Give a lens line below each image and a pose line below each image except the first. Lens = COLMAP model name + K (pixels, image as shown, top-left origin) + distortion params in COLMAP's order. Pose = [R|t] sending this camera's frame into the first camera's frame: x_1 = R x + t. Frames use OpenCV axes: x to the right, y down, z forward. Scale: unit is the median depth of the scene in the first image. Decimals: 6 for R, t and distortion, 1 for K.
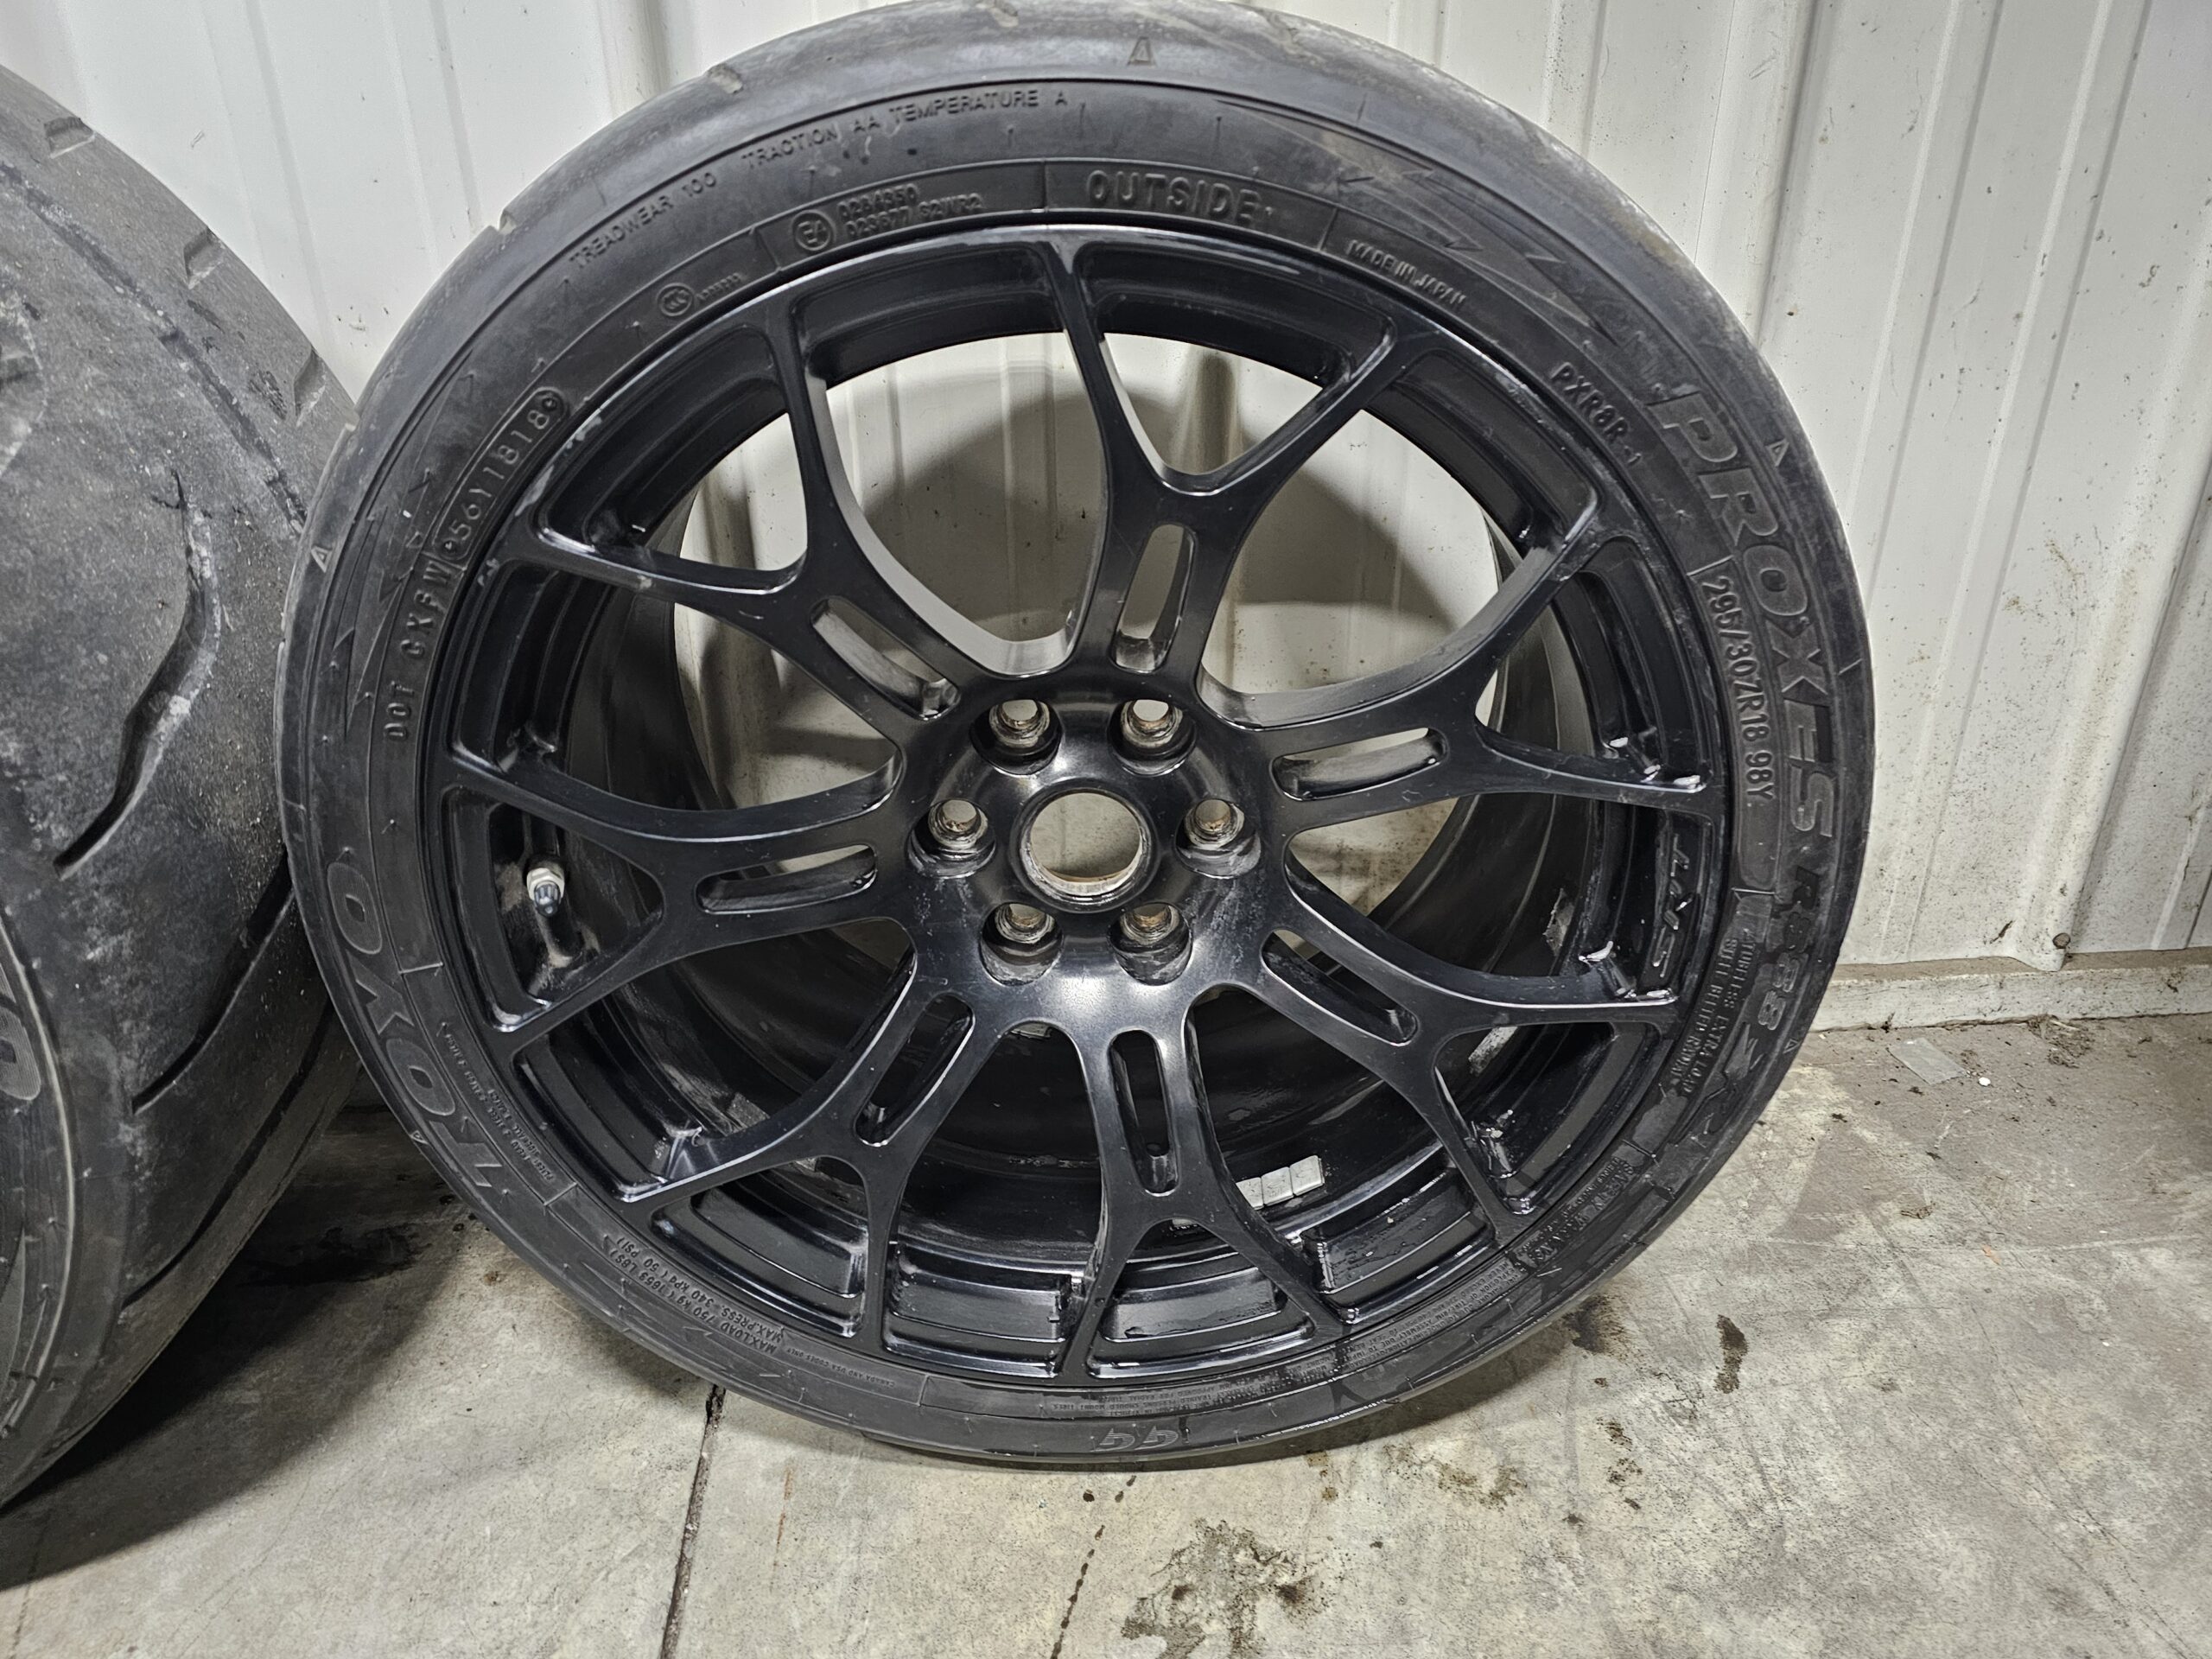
lens RADIAL K [[1502.2, 0, 1118.7], [0, 1502.2, 847.9], [0, 0, 1]] dist [0.019213, -0.017781]
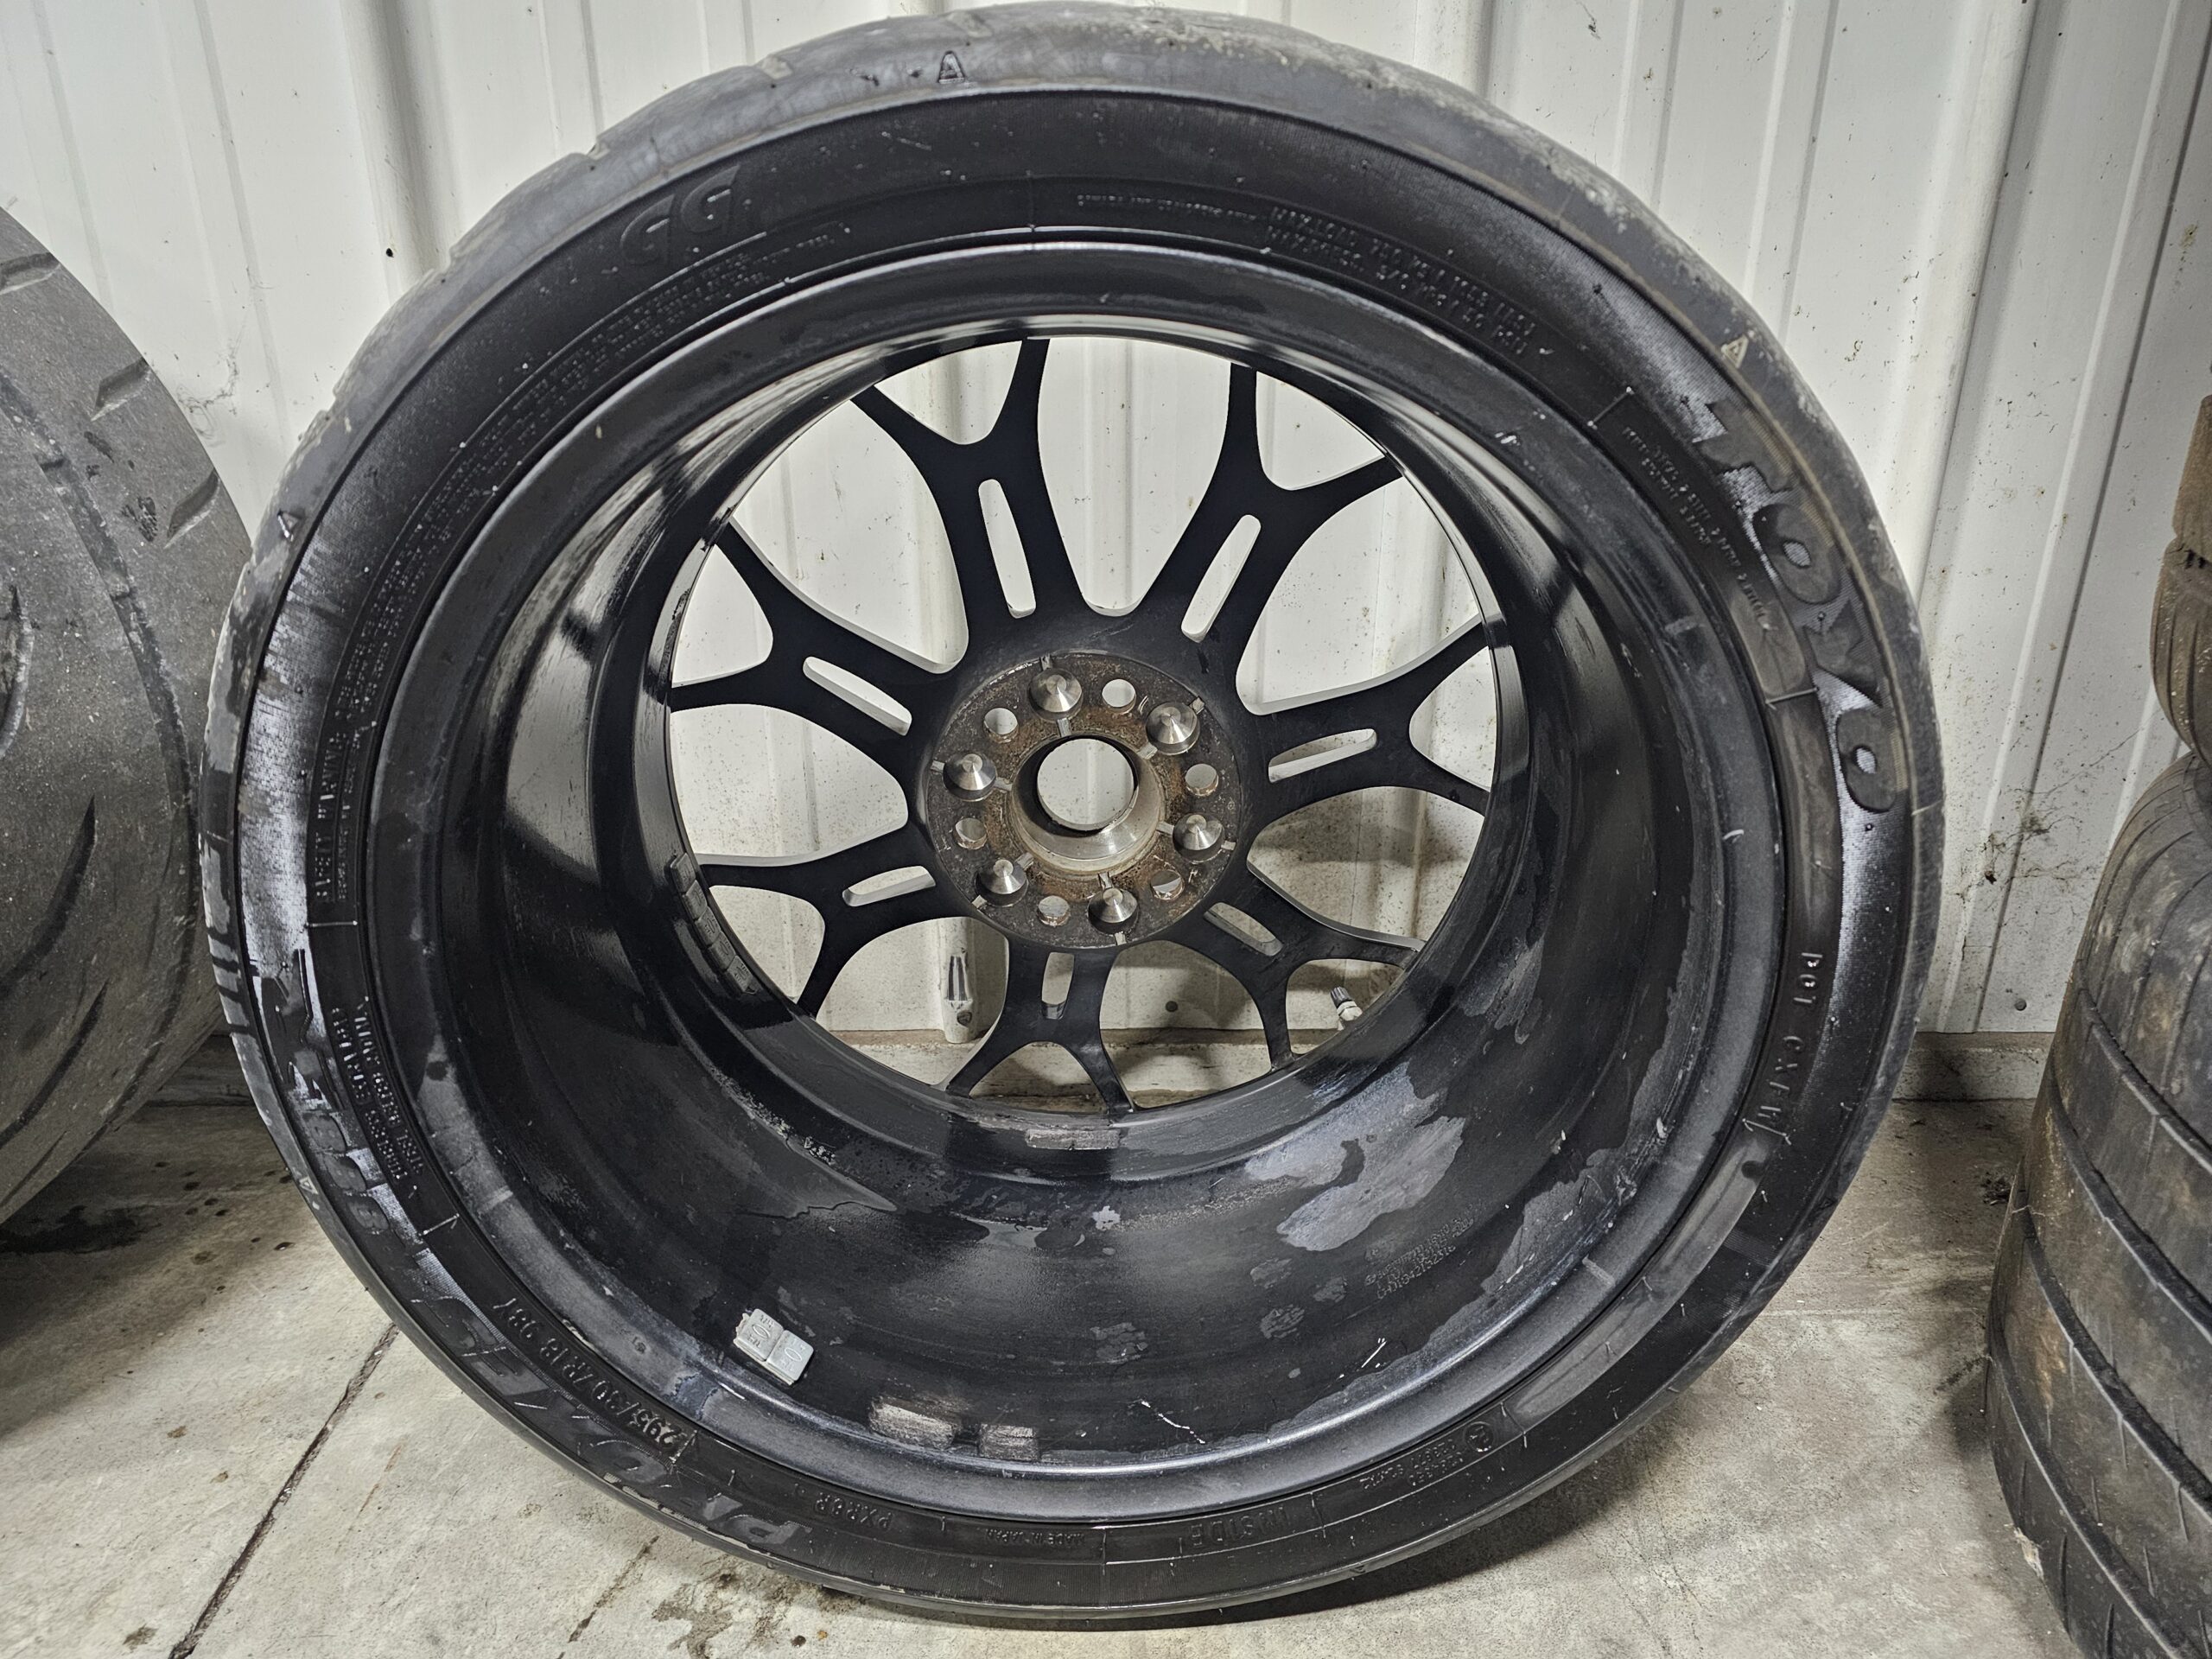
lens RADIAL K [[1502.2, 0, 1114.5], [0, 1502.2, 835.2], [0, 0, 1]] dist [0.019213, -0.017781]
pose [[0.997062, 0.035008, -0.068132, 0.343135], [-0.040510, 0.995880, -0.081125, 0.066177], [0.065011, 0.083646, 0.994373, -0.028632]]
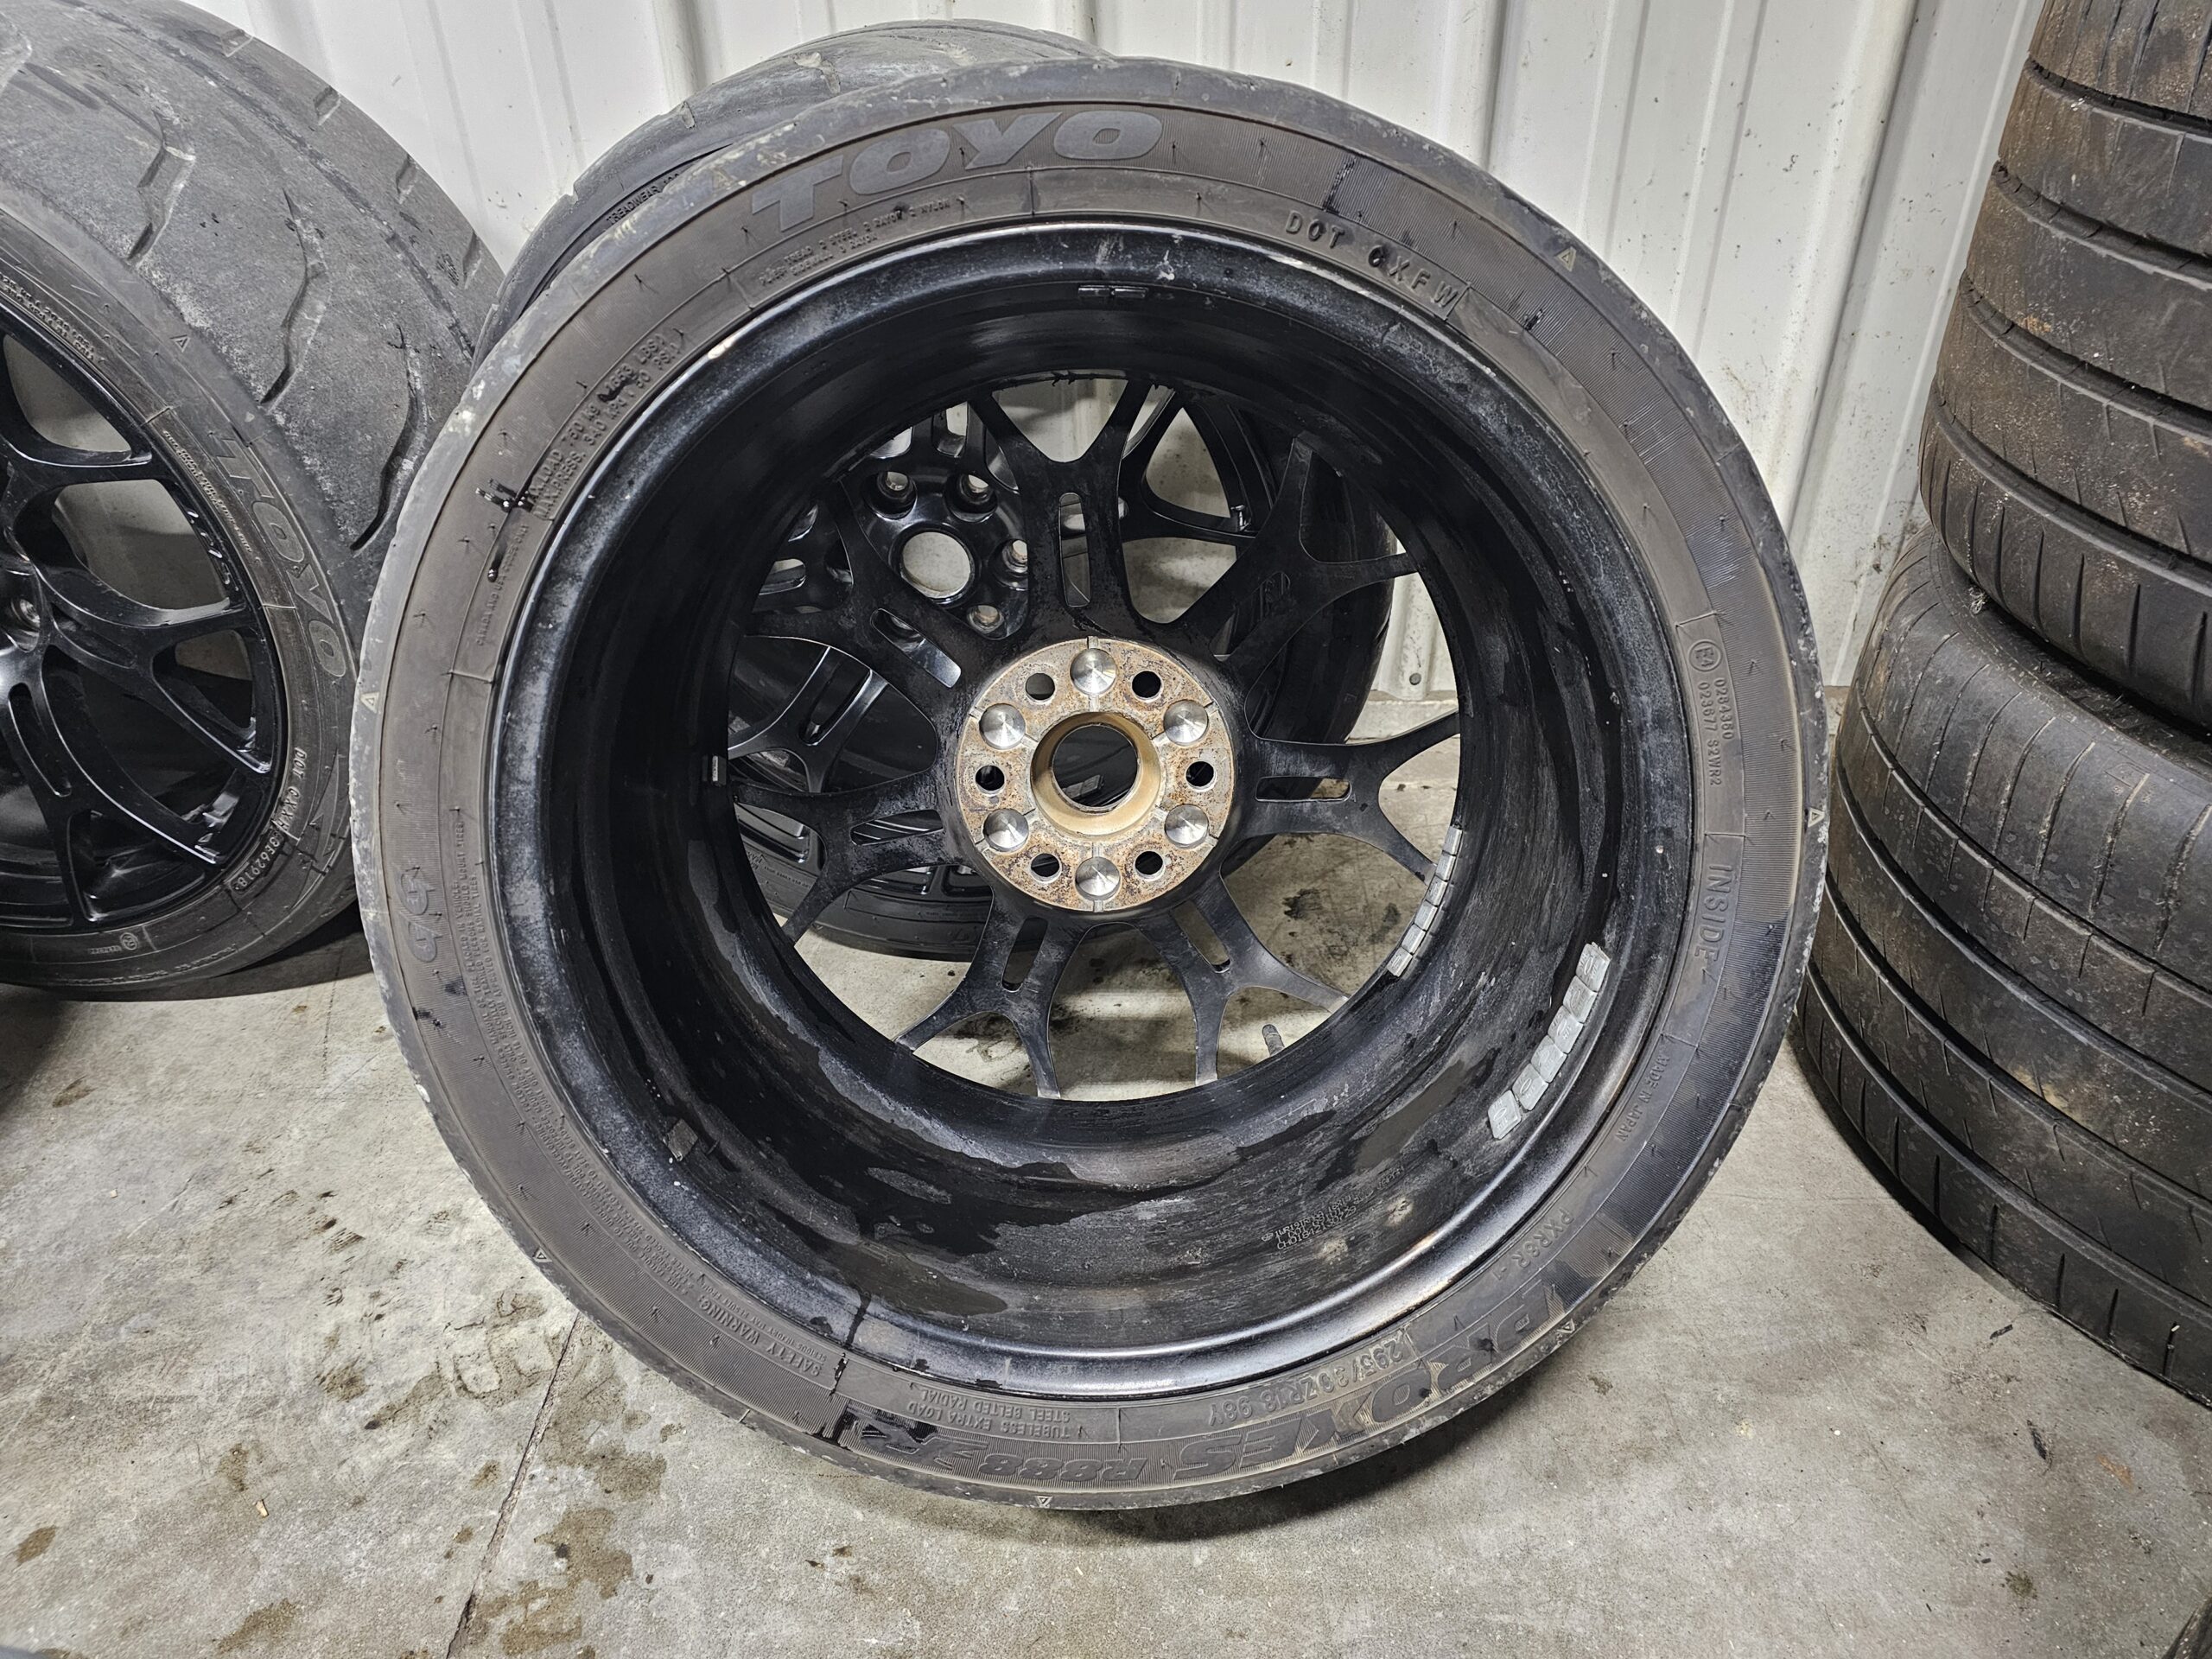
lens RADIAL K [[1502.2, 0, 1117.5], [0, 1502.2, 824.0], [0, 0, 1]] dist [0.019213, -0.017781]
pose [[0.994526, 0.045446, -0.094084, 0.317990], [-0.032309, 0.990083, 0.136720, 0.044661], [0.099364, -0.132932, 0.986132, -0.580363]]
